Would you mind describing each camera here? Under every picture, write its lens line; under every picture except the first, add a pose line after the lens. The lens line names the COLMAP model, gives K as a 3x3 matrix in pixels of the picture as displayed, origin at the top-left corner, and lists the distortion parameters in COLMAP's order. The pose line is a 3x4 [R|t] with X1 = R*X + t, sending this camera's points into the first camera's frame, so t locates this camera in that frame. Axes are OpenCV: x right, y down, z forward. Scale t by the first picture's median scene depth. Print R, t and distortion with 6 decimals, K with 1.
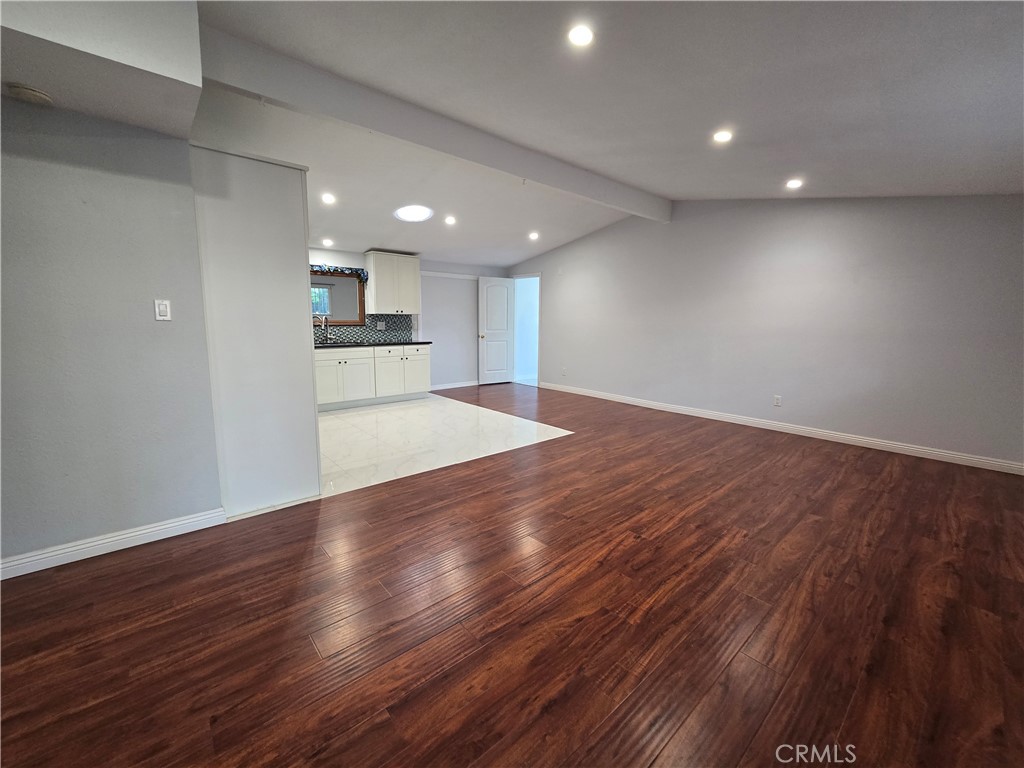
lens RADIAL K [[418.7, 0, 516.8], [0, 418.7, 377.2], [0, 0, 1]] dist [0.000710, -0.002407]
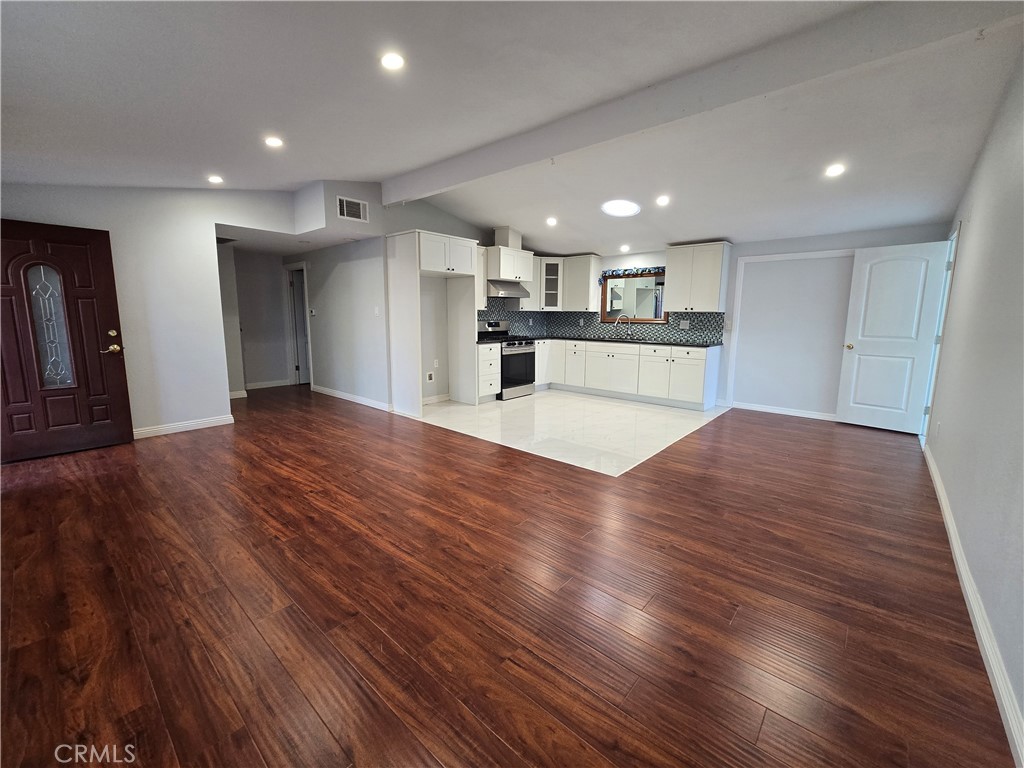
lens RADIAL K [[418.7, 0, 511.3], [0, 418.7, 379.7], [0, 0, 1]] dist [0.000710, -0.002407]
pose [[0.124051, 0.148079, -0.981165, 1.189383], [-0.141438, 0.981344, 0.130224, -0.145791], [0.982144, 0.122620, 0.142681, 1.061820]]
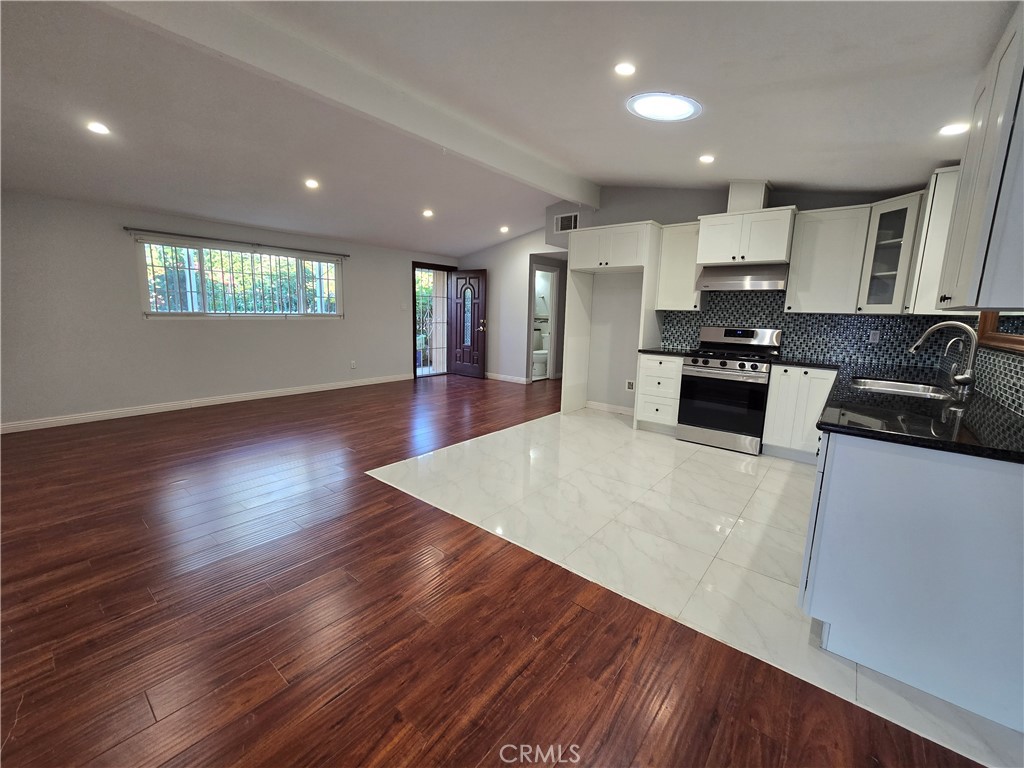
lens RADIAL K [[418.7, 0, 518.3], [0, 418.7, 382.1], [0, 0, 1]] dist [0.000710, -0.002407]
pose [[-0.986181, -0.004182, -0.165616, 0.001798], [-0.054120, 0.952967, 0.298204, -0.352182], [0.156579, 0.303046, -0.940025, 2.493812]]
